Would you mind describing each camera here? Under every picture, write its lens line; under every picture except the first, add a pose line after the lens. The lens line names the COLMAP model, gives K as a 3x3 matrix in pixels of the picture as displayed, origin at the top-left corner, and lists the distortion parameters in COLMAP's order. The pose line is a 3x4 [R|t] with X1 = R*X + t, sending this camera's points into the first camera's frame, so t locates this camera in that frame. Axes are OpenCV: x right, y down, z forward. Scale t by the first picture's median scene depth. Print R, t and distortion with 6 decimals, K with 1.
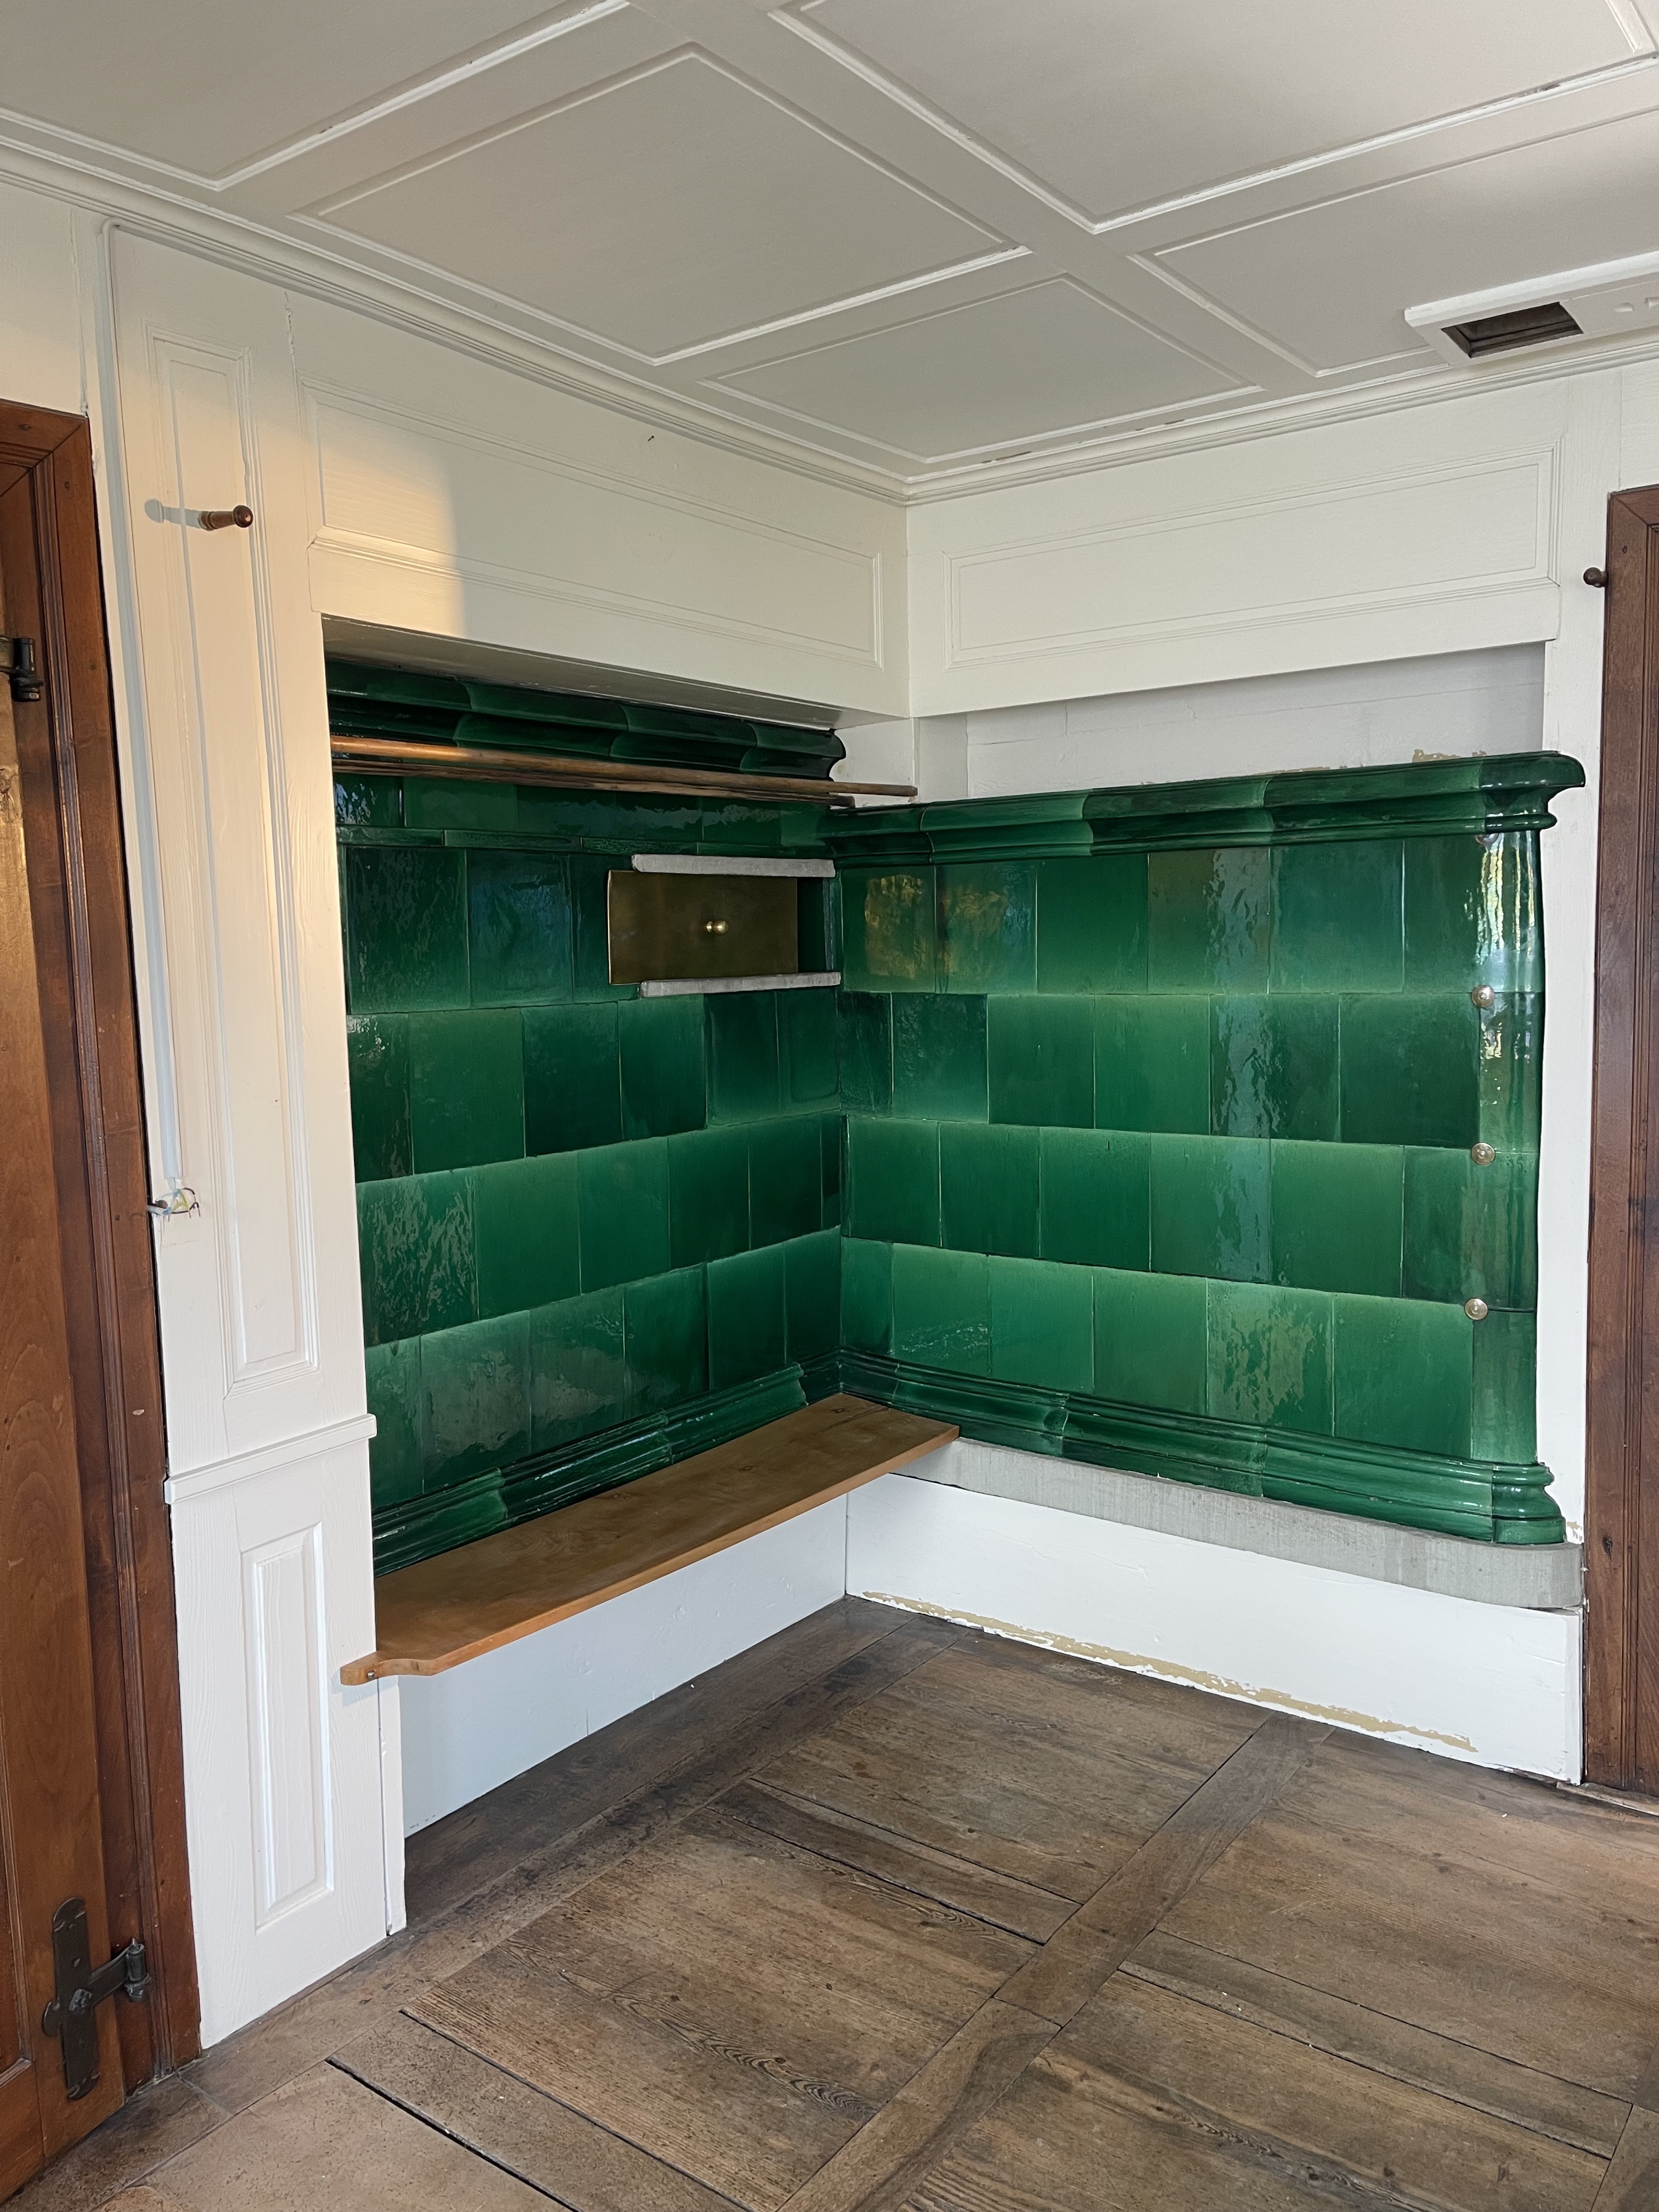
lens RADIAL K [[1646.4, 0, 819.0], [0, 1646.4, 1100.4], [0, 0, 1]] dist [0.079247, -0.088390]
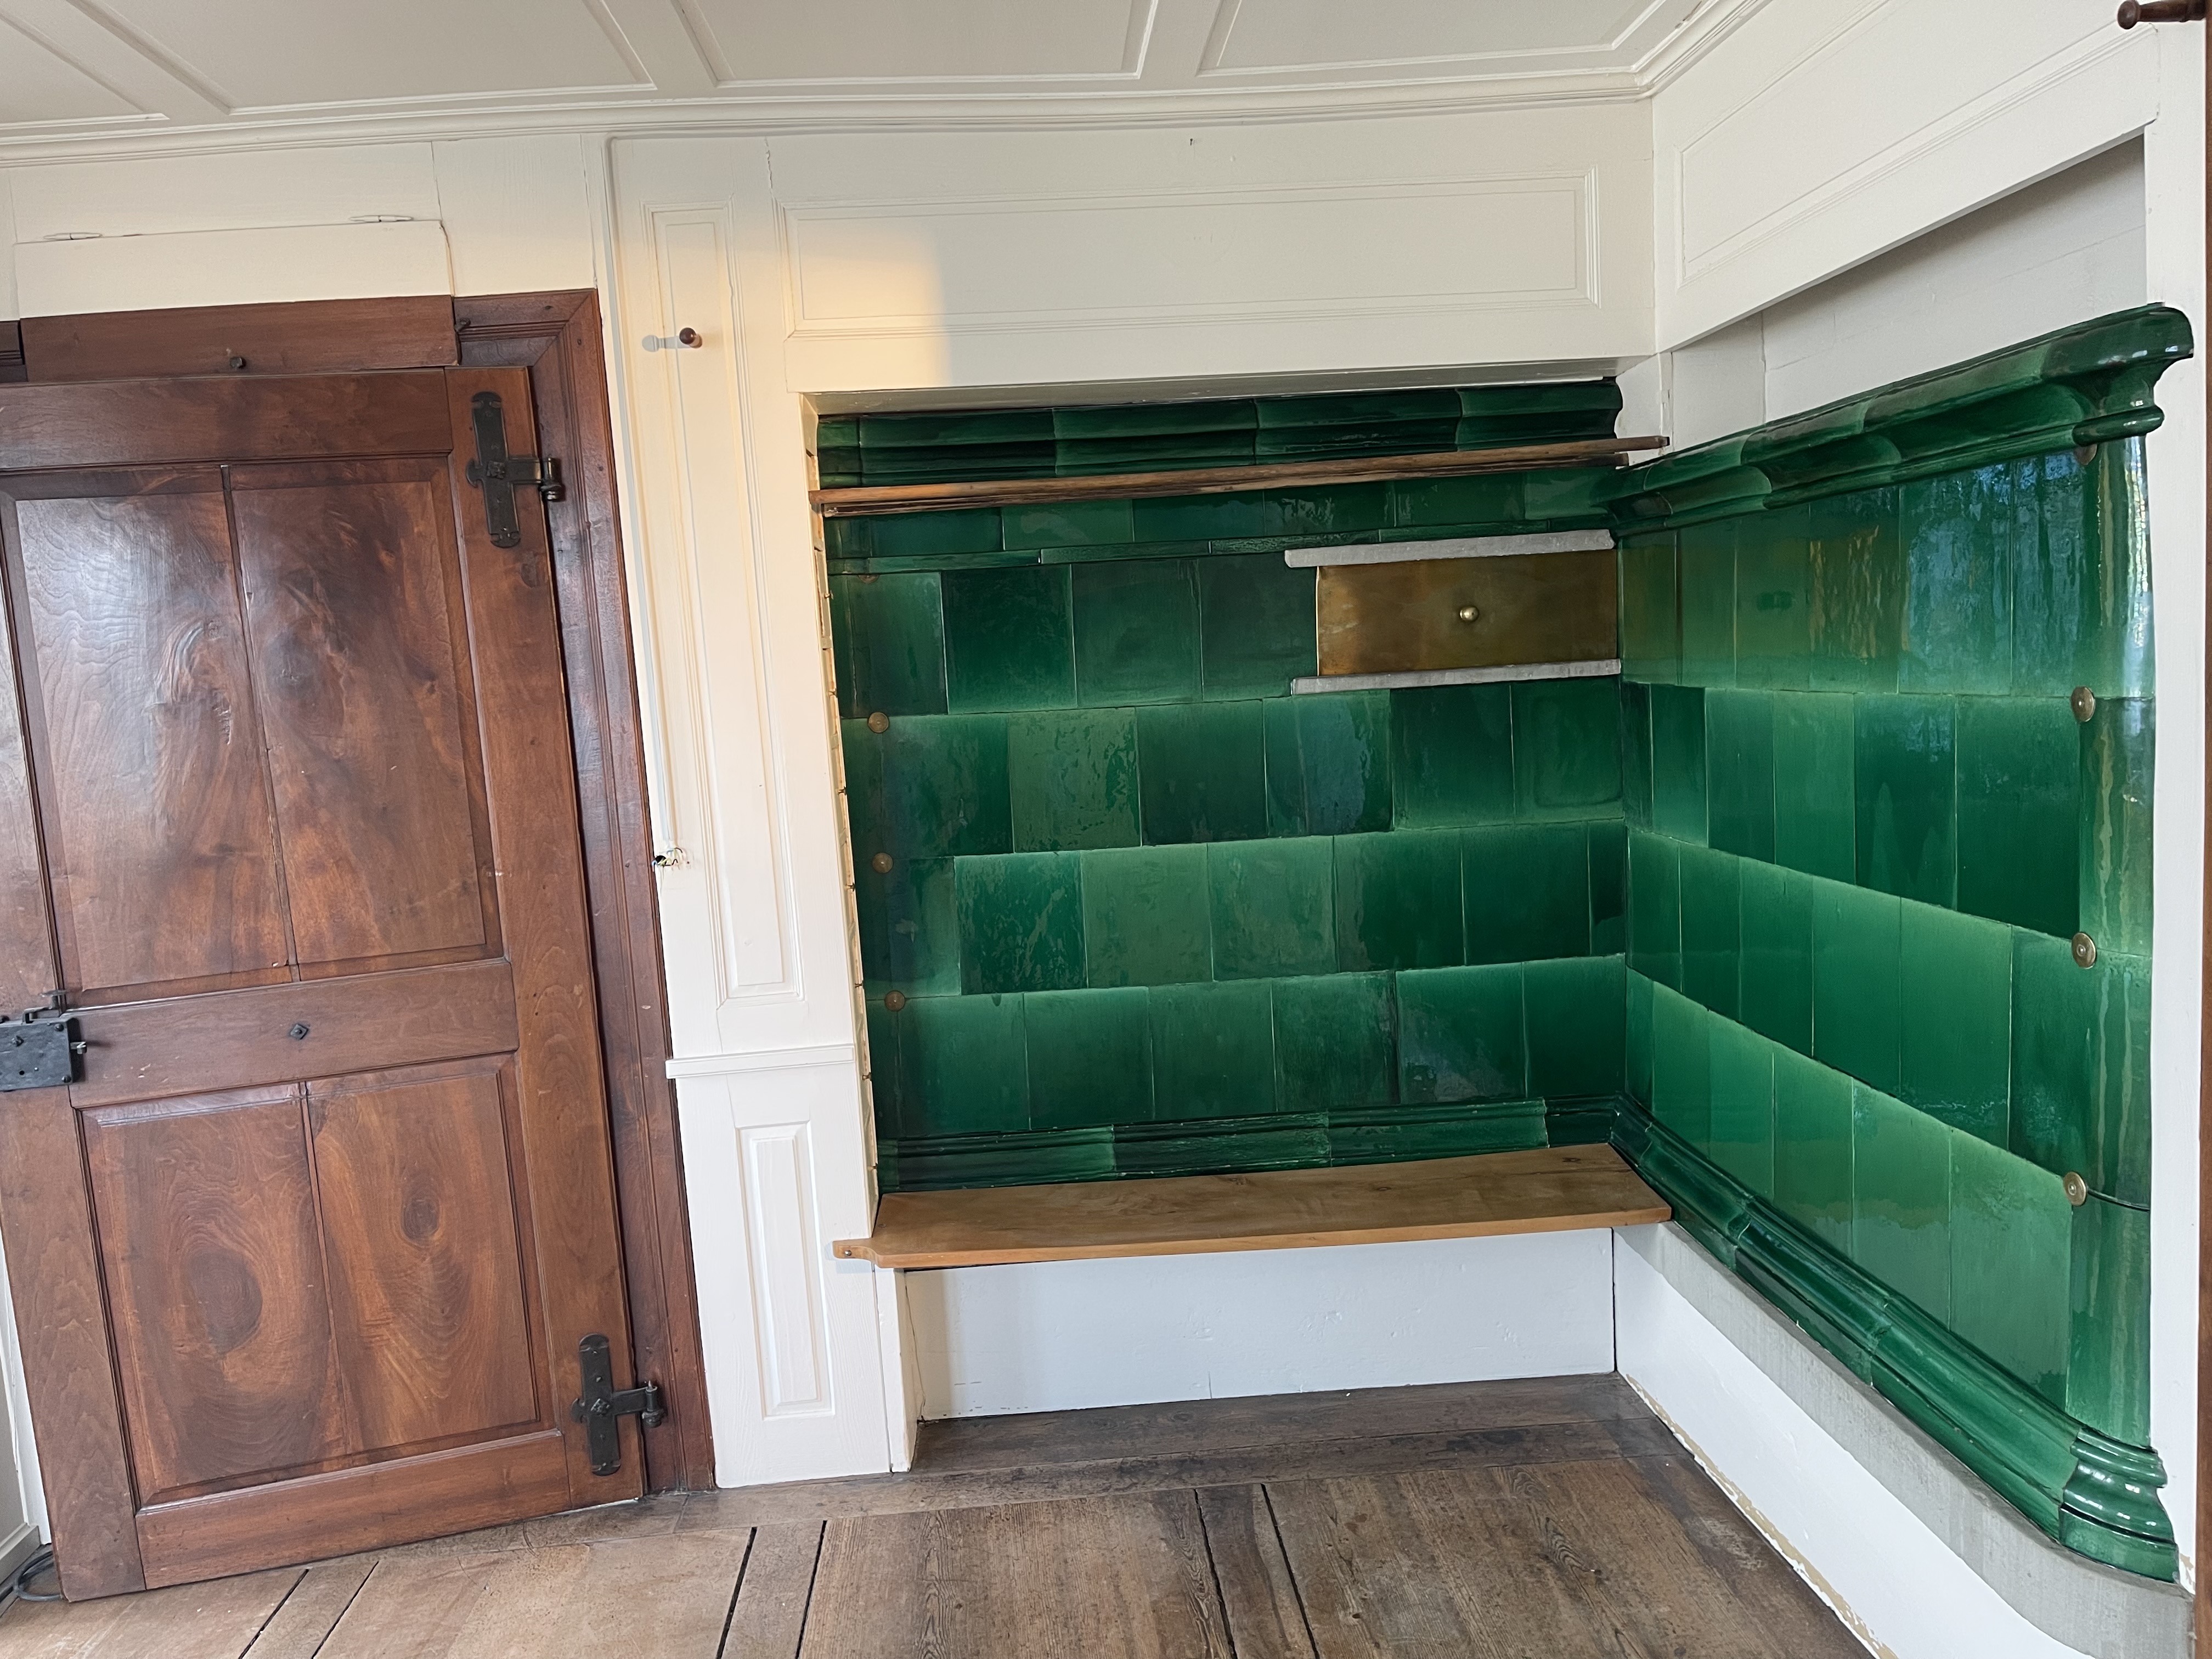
lens RADIAL K [[1646.4, 0, 1094.4], [0, 1646.4, 833.3], [0, 0, 1]] dist [0.079247, -0.088390]
pose [[0.644070, 0.067346, -0.761996, 0.581152], [-0.034342, 0.997658, 0.059147, -0.033798], [0.764195, -0.011926, 0.644875, 0.266496]]
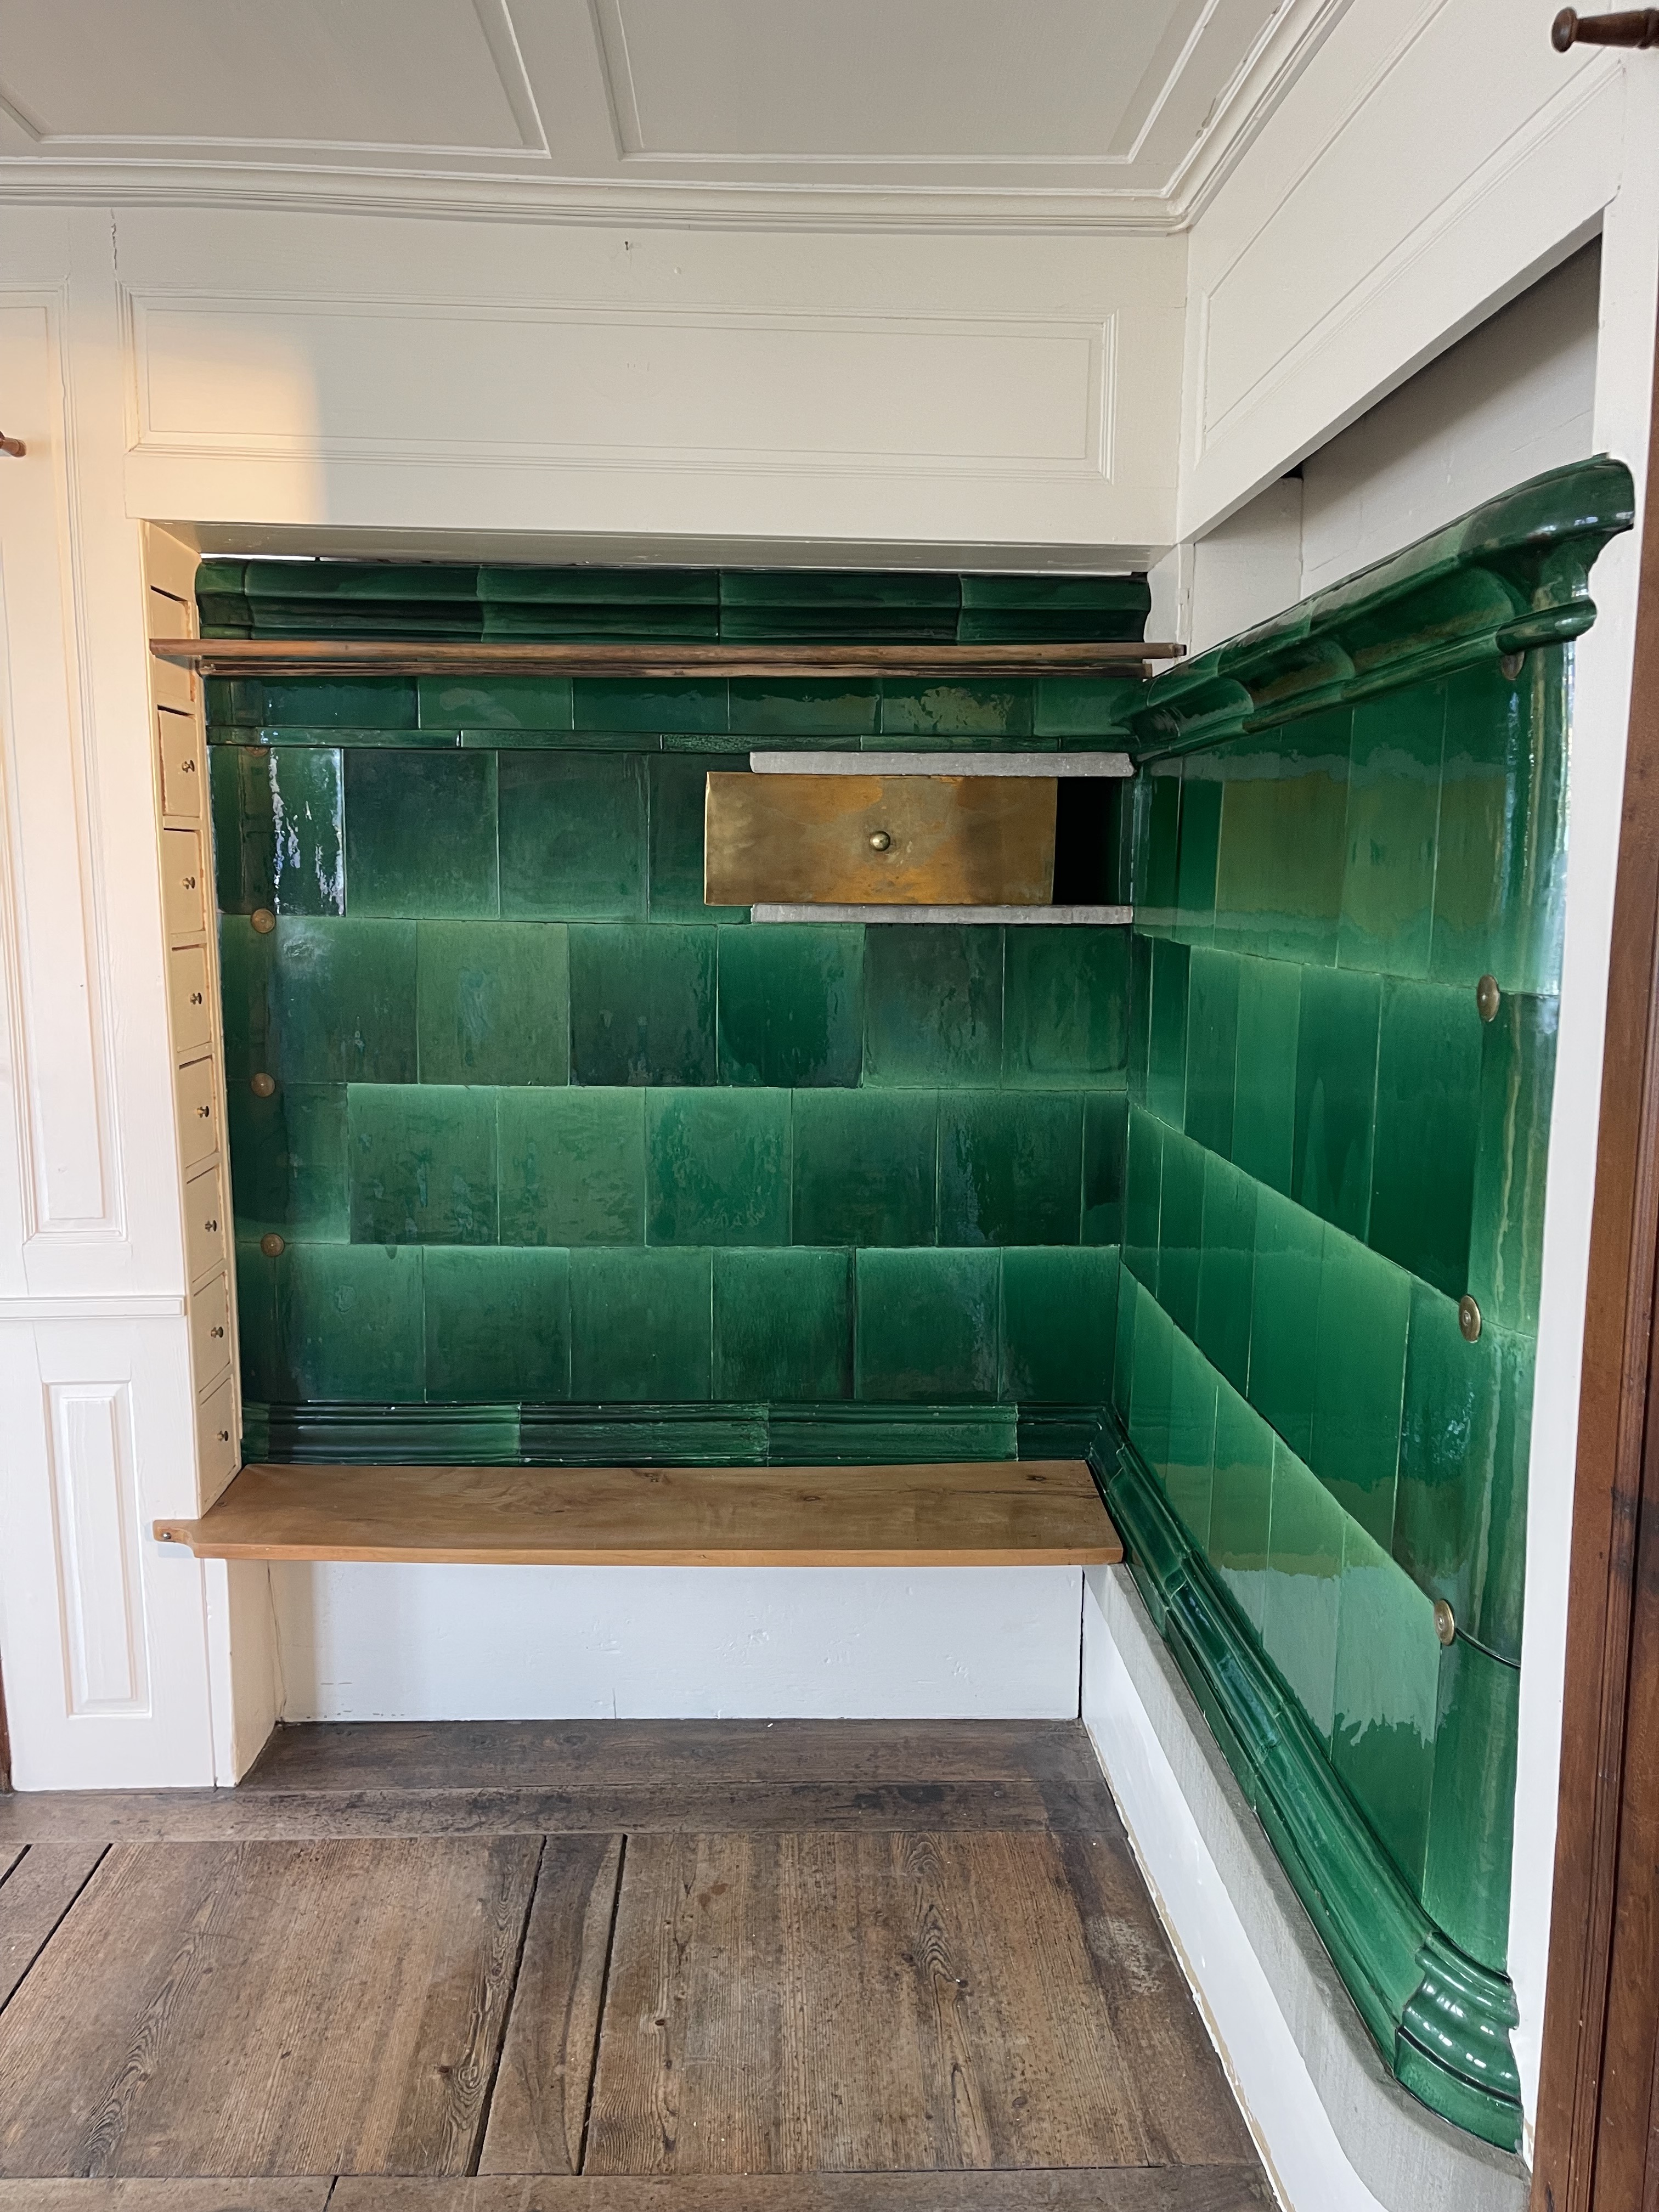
lens RADIAL K [[1646.4, 0, 819.0], [0, 1646.4, 1100.4], [0, 0, 1]] dist [0.079247, -0.088390]
pose [[0.626955, 0.132496, -0.767706, 0.585488], [-0.099760, 0.990973, 0.089558, -0.050824], [0.772642, 0.020437, 0.634513, 0.487876]]
